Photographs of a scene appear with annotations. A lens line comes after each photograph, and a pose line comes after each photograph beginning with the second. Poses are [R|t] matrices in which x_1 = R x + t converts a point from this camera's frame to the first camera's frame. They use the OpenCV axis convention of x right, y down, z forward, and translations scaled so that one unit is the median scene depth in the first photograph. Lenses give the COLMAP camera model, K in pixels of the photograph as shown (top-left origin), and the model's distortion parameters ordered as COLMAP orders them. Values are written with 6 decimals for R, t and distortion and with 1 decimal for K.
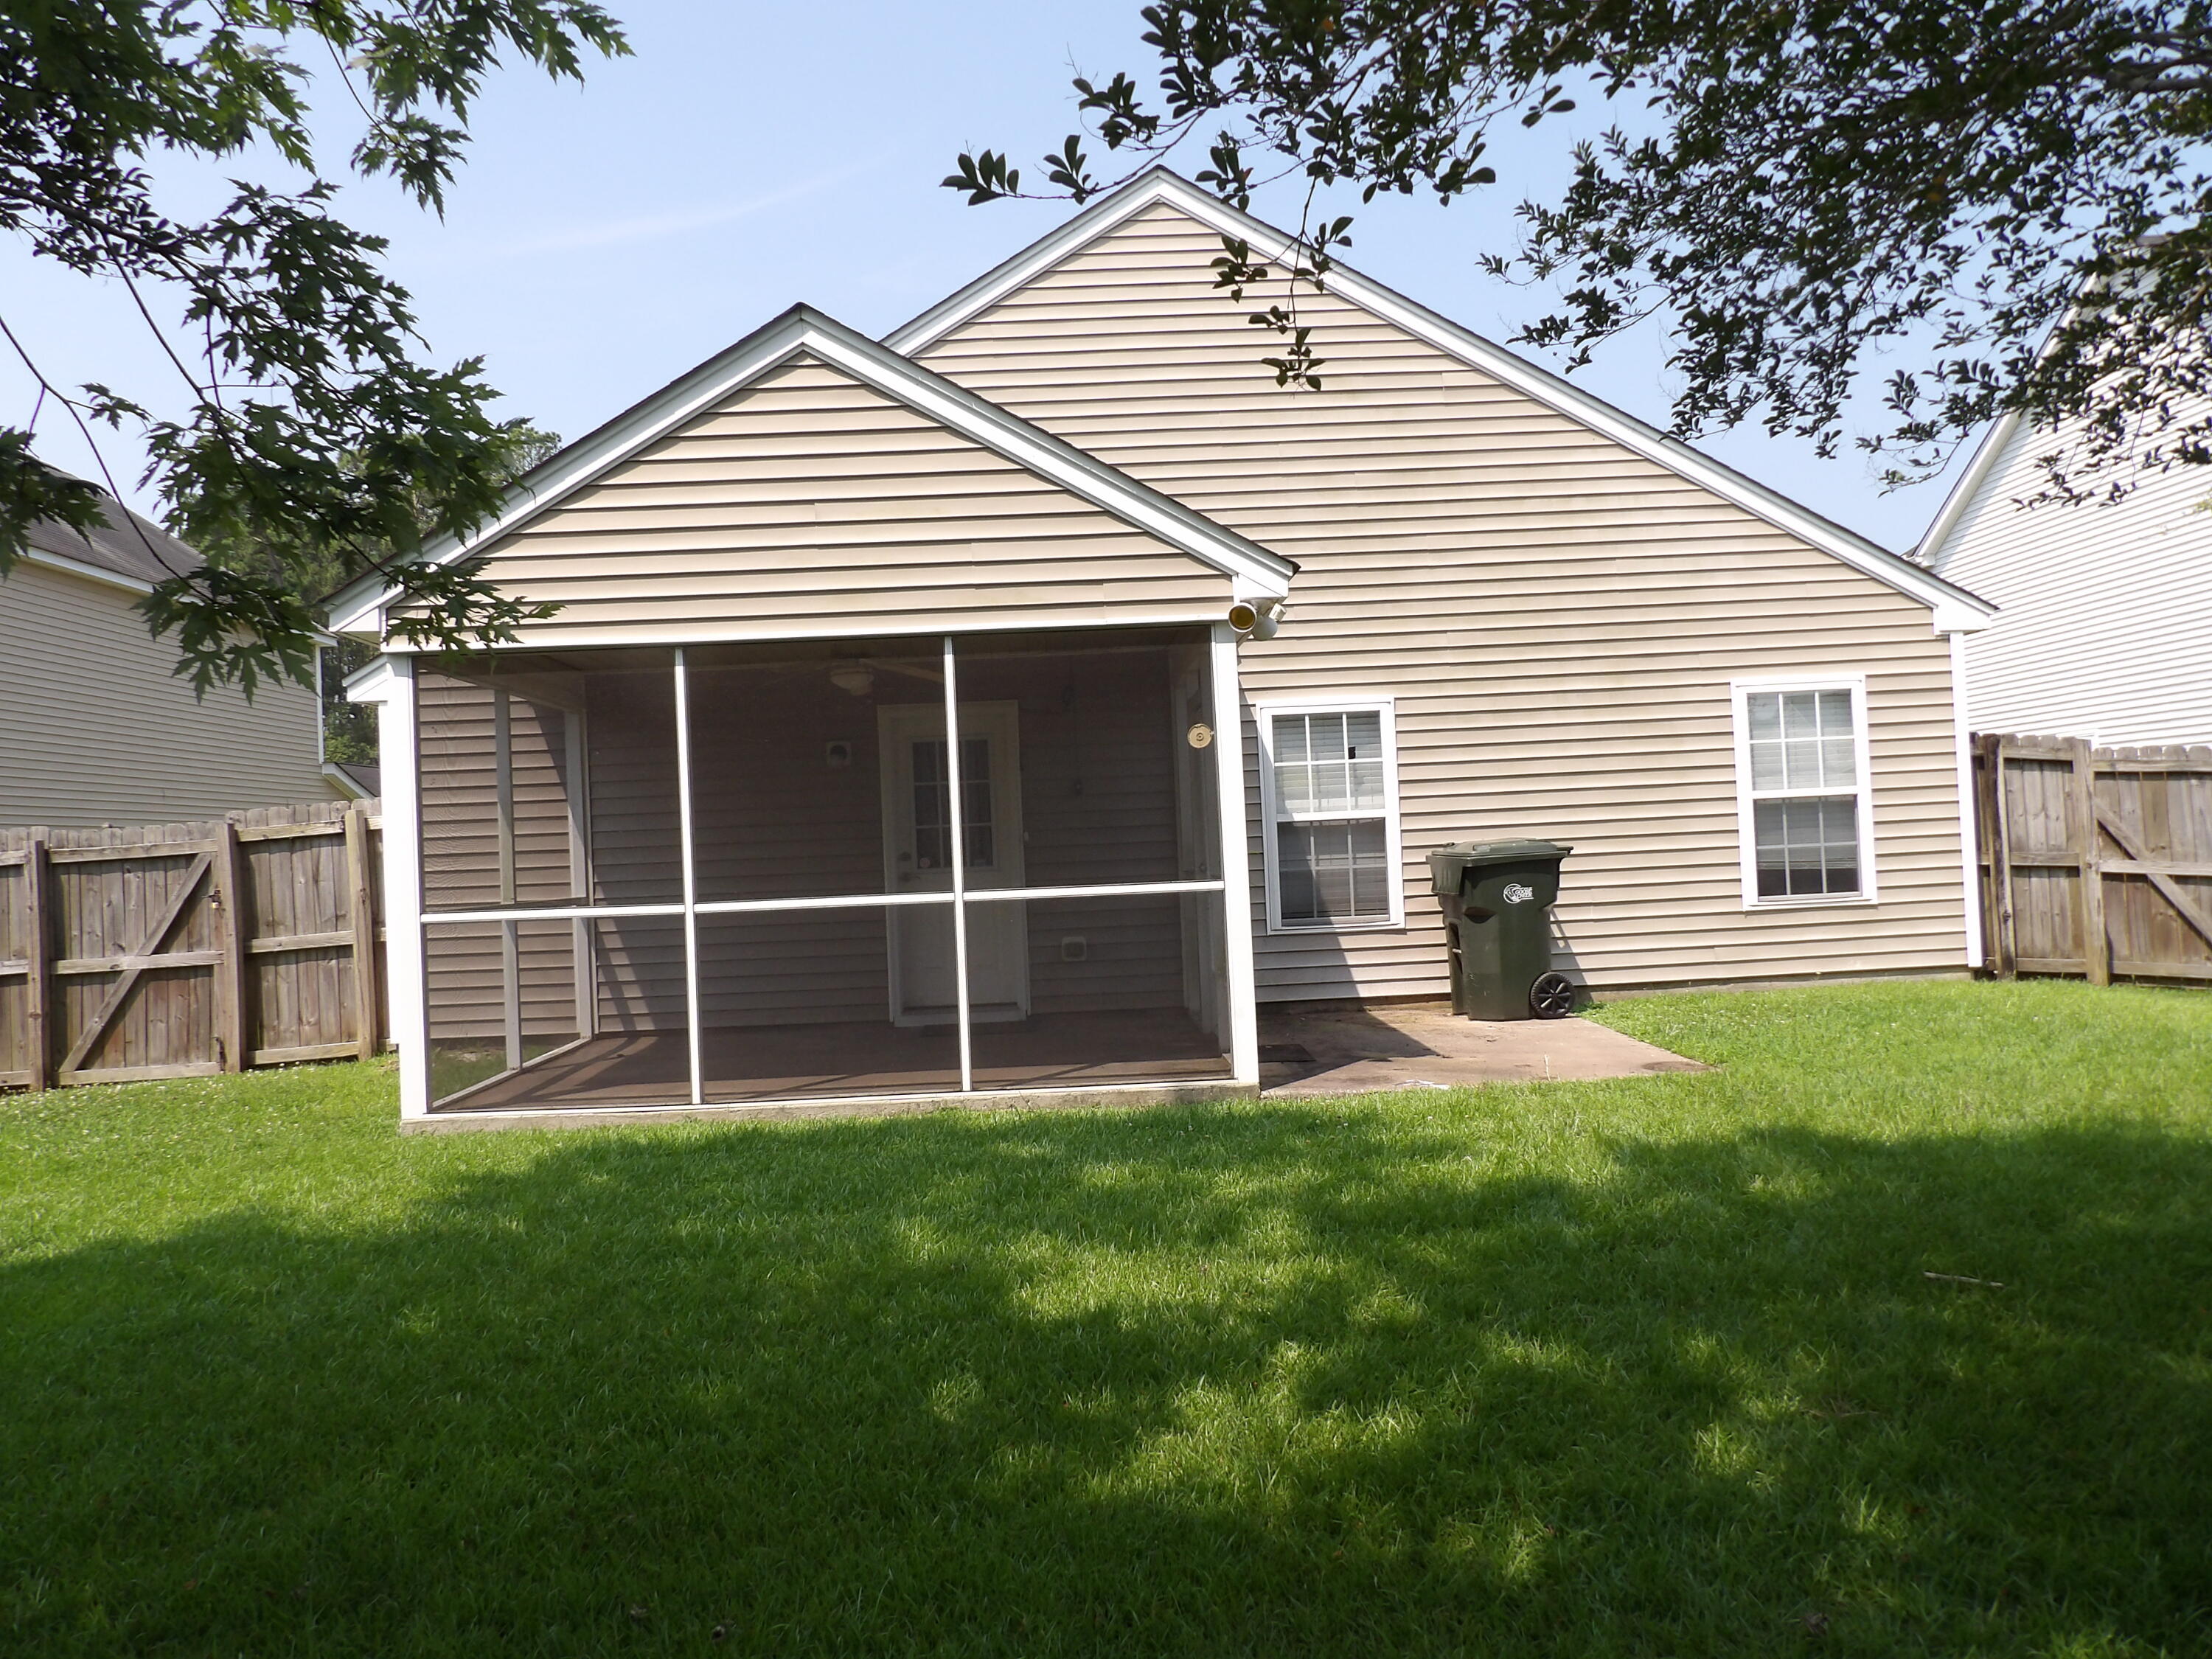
lens RADIAL K [[1586.2, 0, 1106.0], [0, 1586.2, 829.5], [0, 0, 1]] dist [-0.000045, 0.001324]
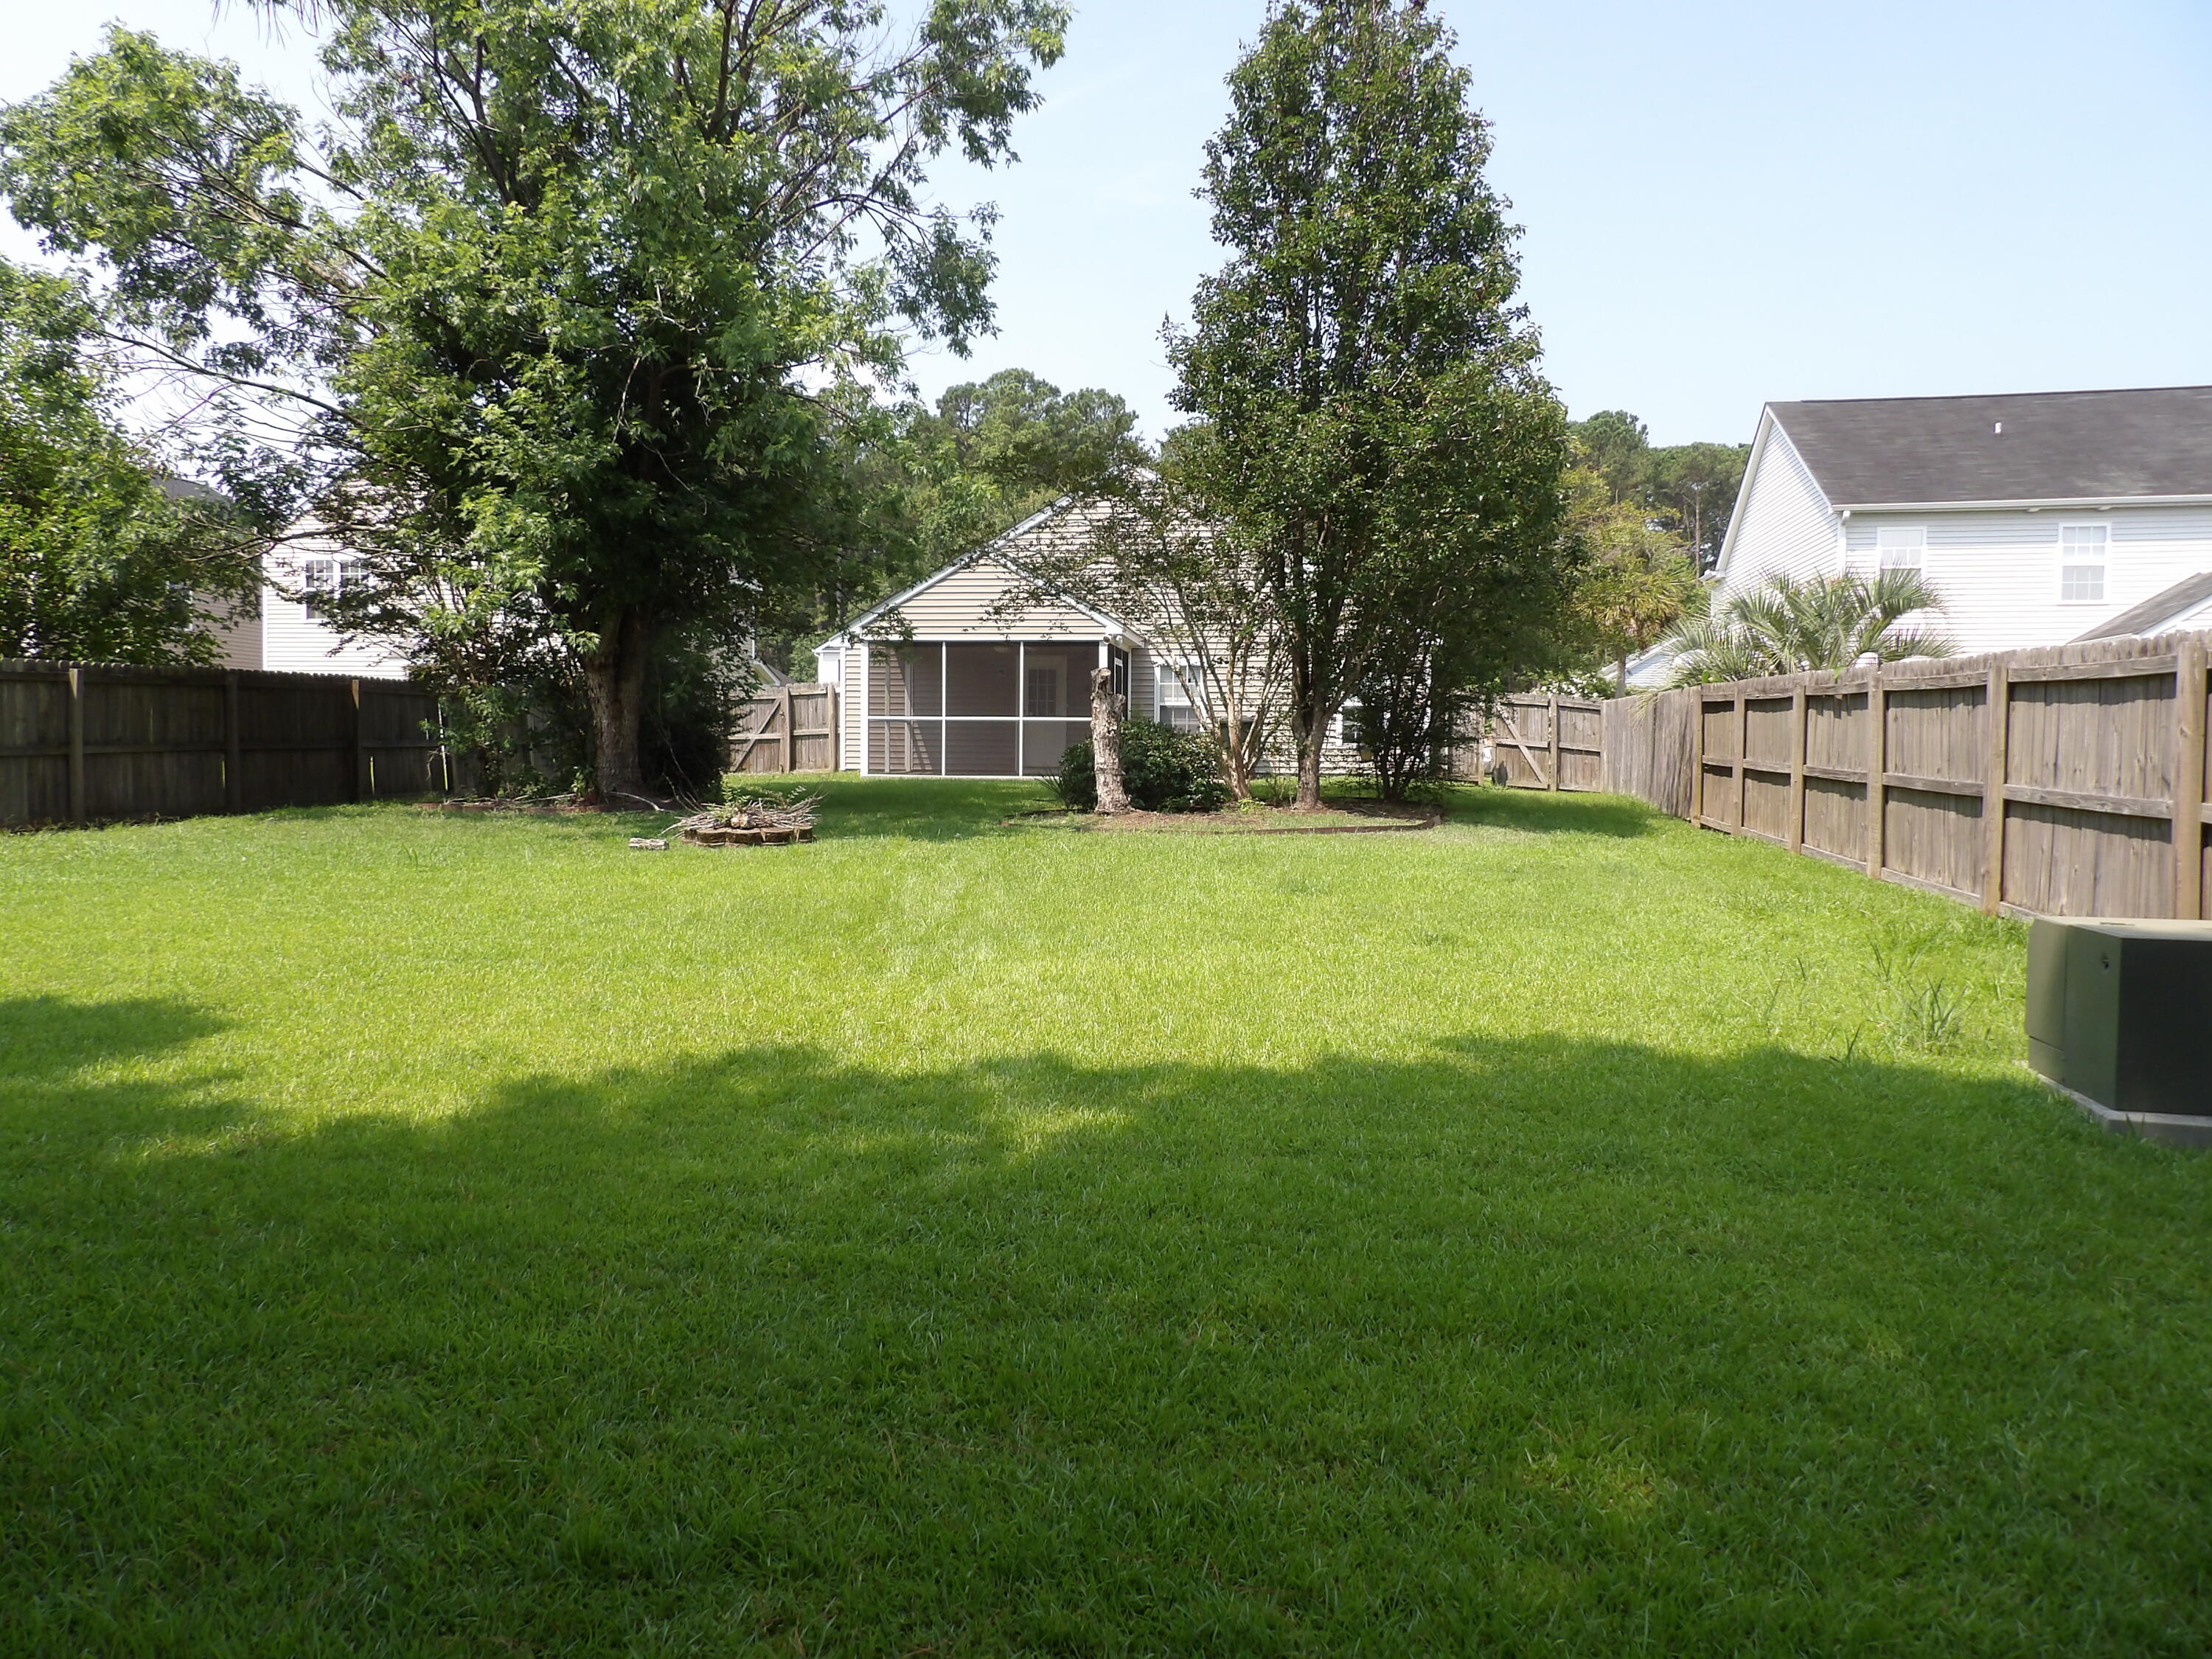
lens RADIAL K [[1586.2, 0, 1106.0], [0, 1586.2, 829.5], [0, 0, 1]] dist [-0.000045, 0.001324]
pose [[0.985217, 0.058552, -0.160996, 0.464329], [-0.050290, 0.997223, 0.054923, 0.062344], [0.163765, -0.046014, 0.985426, -1.673862]]
